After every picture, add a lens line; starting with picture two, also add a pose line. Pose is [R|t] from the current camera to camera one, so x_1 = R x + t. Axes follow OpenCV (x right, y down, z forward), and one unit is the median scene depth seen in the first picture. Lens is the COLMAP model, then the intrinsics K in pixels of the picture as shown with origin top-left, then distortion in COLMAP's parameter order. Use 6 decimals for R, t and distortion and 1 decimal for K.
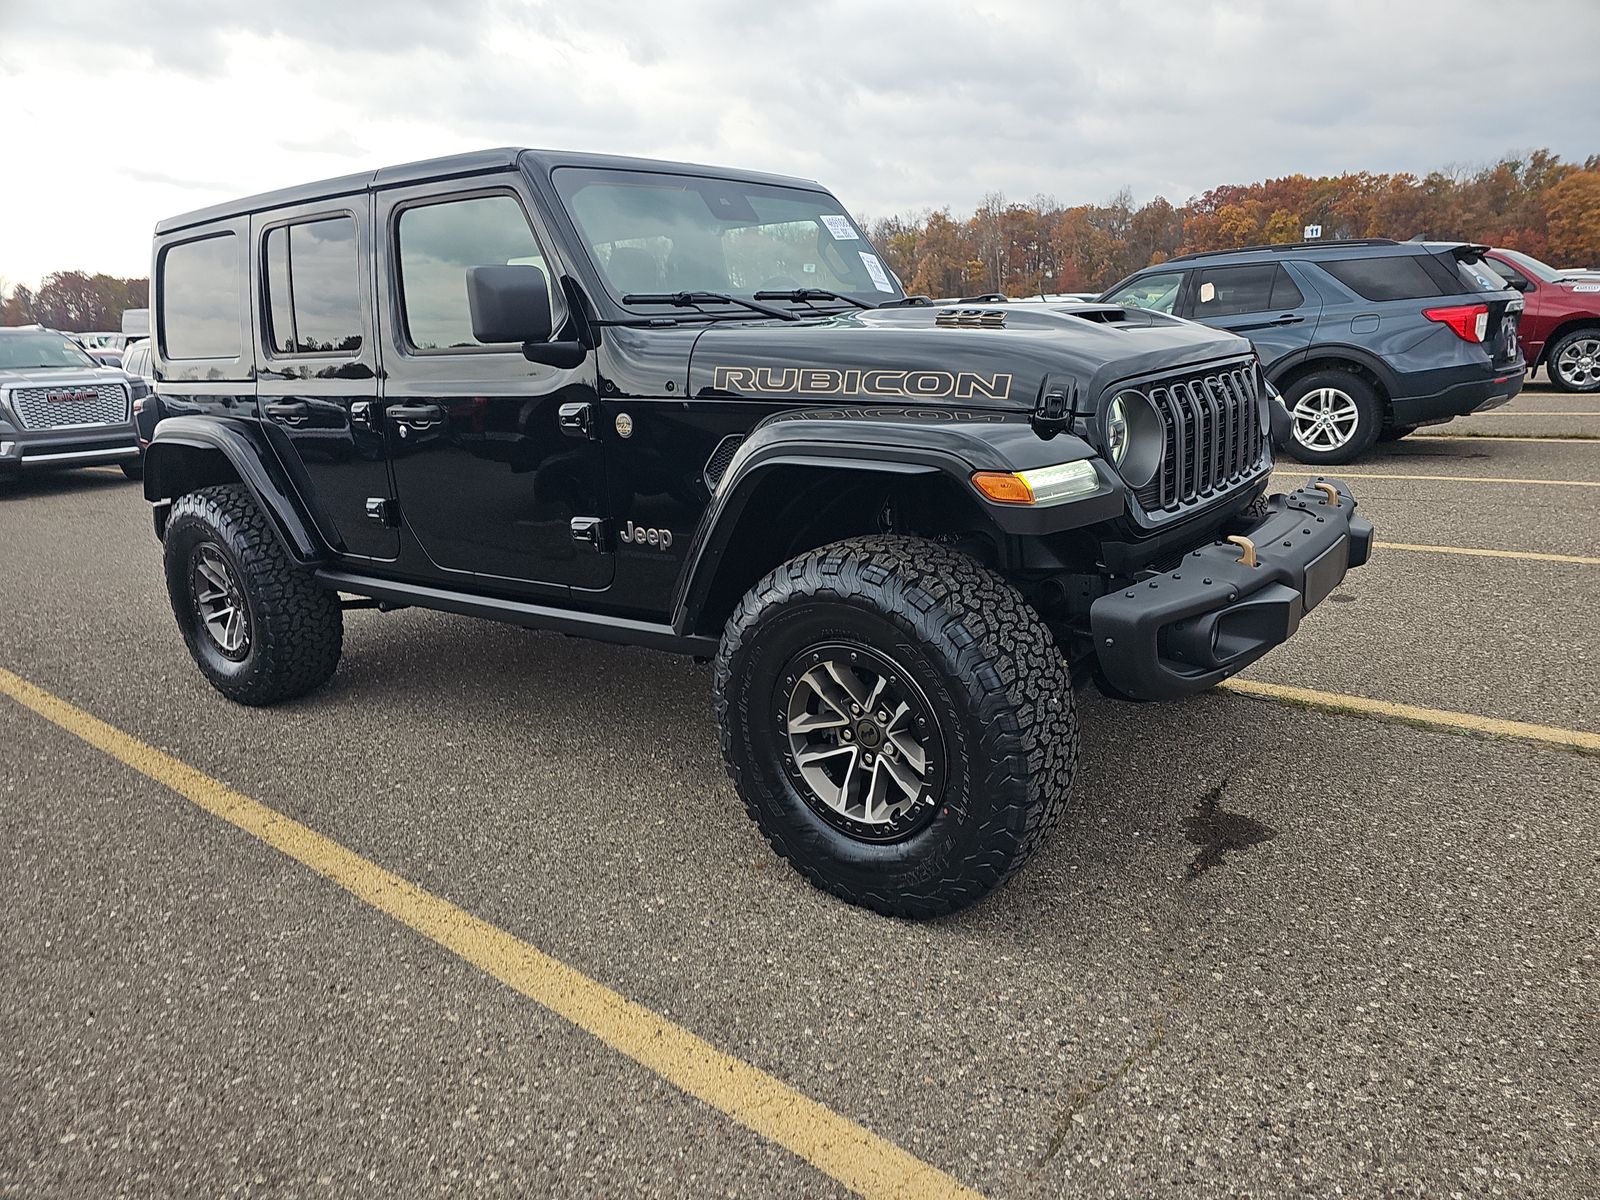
lens RADIAL K [[1062.2, 0, 800.0], [0, 1062.2, 600.0], [0, 0, 1]] dist [0.019733, -0.003216]
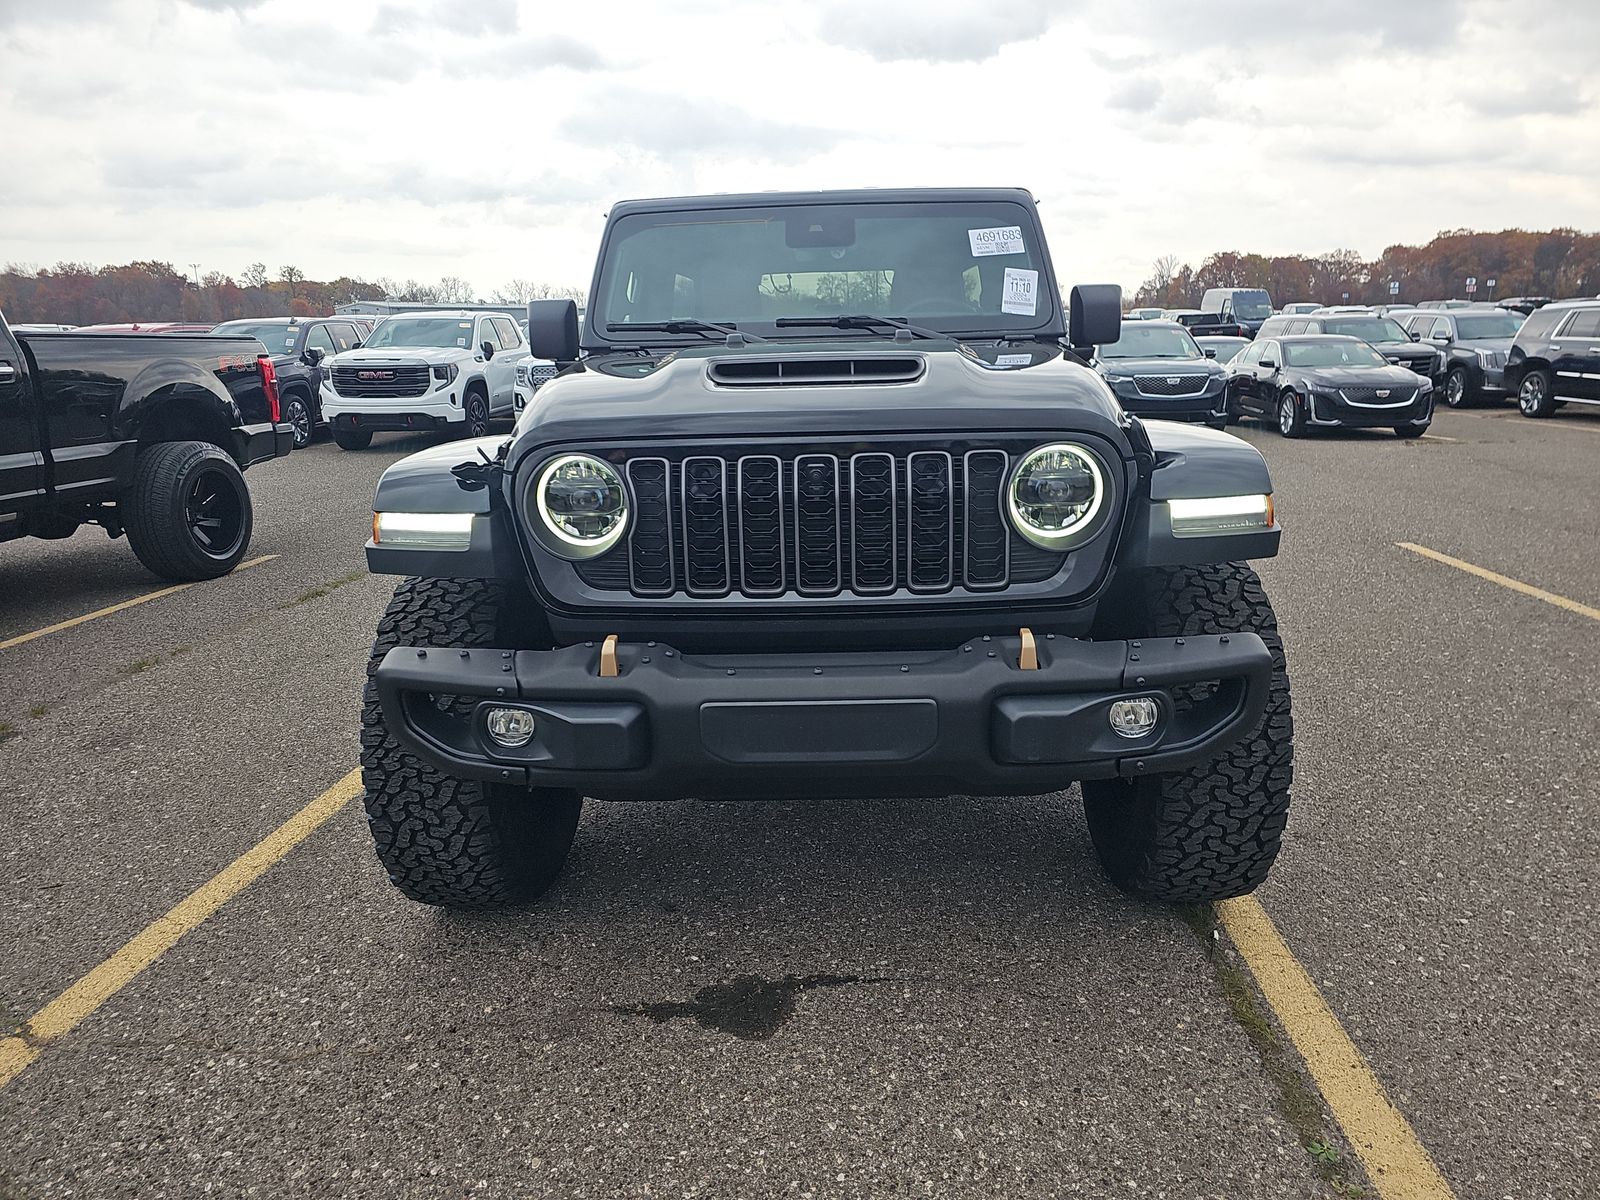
lens RADIAL K [[1062.2, 0, 800.0], [0, 1062.2, 600.0], [0, 0, 1]] dist [0.019733, -0.003216]
pose [[0.582430, 0.223792, -0.781468, 1.068249], [-0.205791, 0.970633, 0.124588, -0.205231], [0.786400, 0.088256, 0.611380, 0.564046]]
